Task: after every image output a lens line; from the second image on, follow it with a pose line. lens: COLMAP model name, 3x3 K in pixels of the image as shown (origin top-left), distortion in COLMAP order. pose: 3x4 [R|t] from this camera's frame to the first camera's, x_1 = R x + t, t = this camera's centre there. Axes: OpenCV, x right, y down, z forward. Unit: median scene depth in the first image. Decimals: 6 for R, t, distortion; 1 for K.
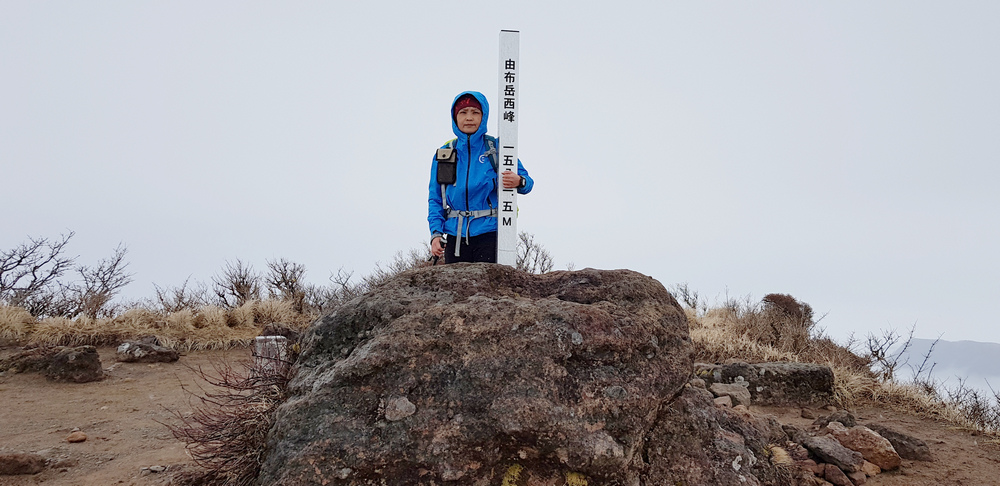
lens RADIAL K [[845.3, 0, 534.5], [0, 845.3, 252.2], [0, 0, 1]] dist [0.126582, -0.239372]
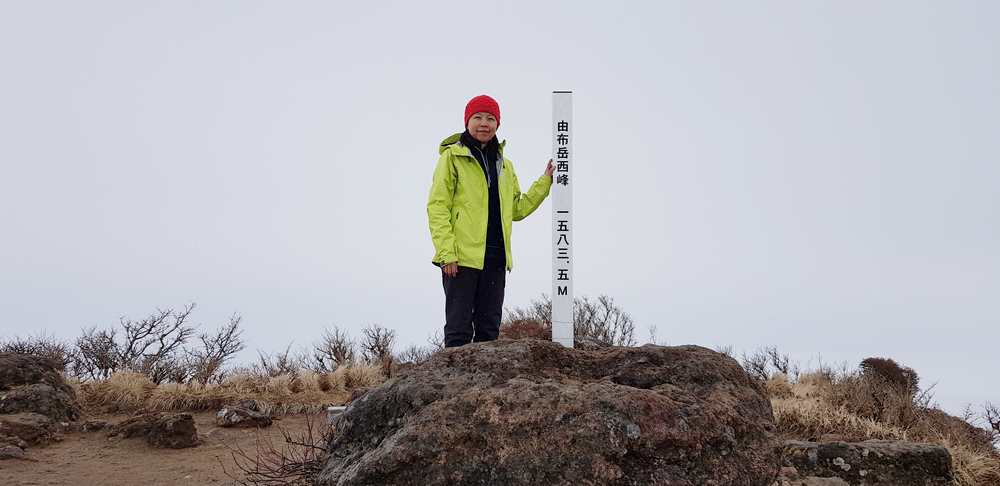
lens RADIAL K [[754.8, 0, 500.0], [0, 754.8, 243.0], [0, 0, 1]] dist [0.104088, -0.151423]
pose [[0.985321, -0.027965, -0.168404, 0.036622], [0.013196, 0.996017, -0.088186, -0.014437], [0.170200, 0.084669, 0.981765, 0.147744]]
